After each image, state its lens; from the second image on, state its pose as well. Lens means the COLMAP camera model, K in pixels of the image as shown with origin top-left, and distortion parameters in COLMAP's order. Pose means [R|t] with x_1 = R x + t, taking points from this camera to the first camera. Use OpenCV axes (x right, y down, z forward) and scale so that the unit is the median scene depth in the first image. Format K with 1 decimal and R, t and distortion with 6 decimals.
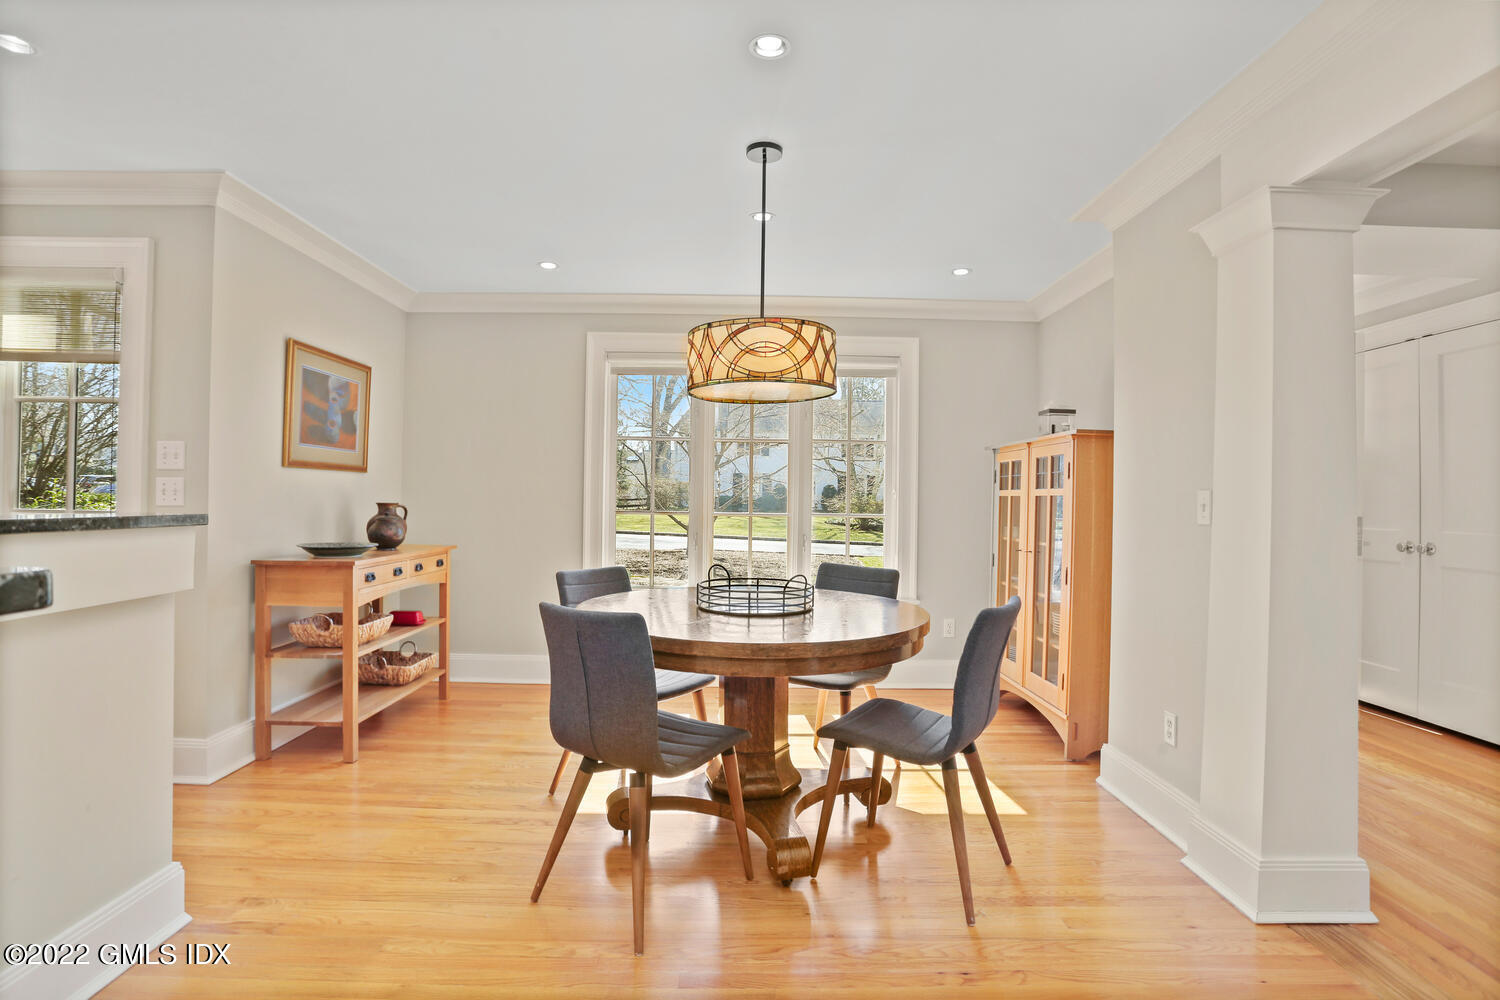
lens RADIAL K [[719.7, 0, 749.1], [0, 719.7, 498.0], [0, 0, 1]] dist [-0.081593, 0.037461]
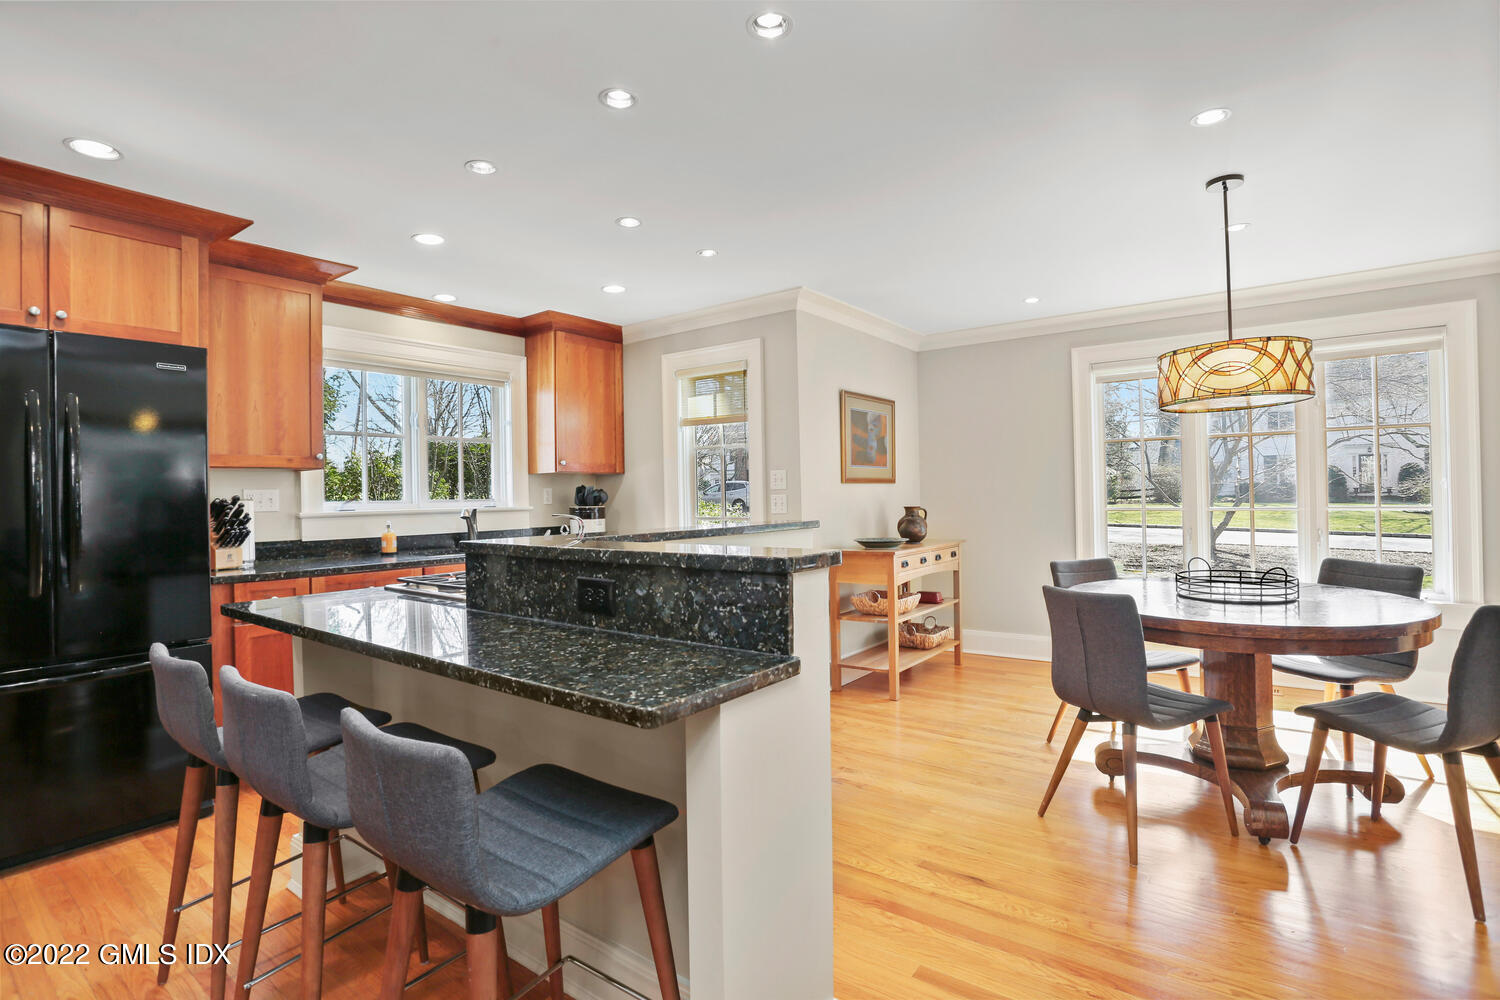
lens RADIAL K [[719.7, 0, 749.1], [0, 719.7, 498.0], [0, 0, 1]] dist [-0.081593, 0.037461]
pose [[0.784875, -0.030103, -0.618923, 0.078127], [0.035246, 0.999371, -0.003910, -0.018569], [0.618651, -0.018746, 0.785442, -0.264133]]
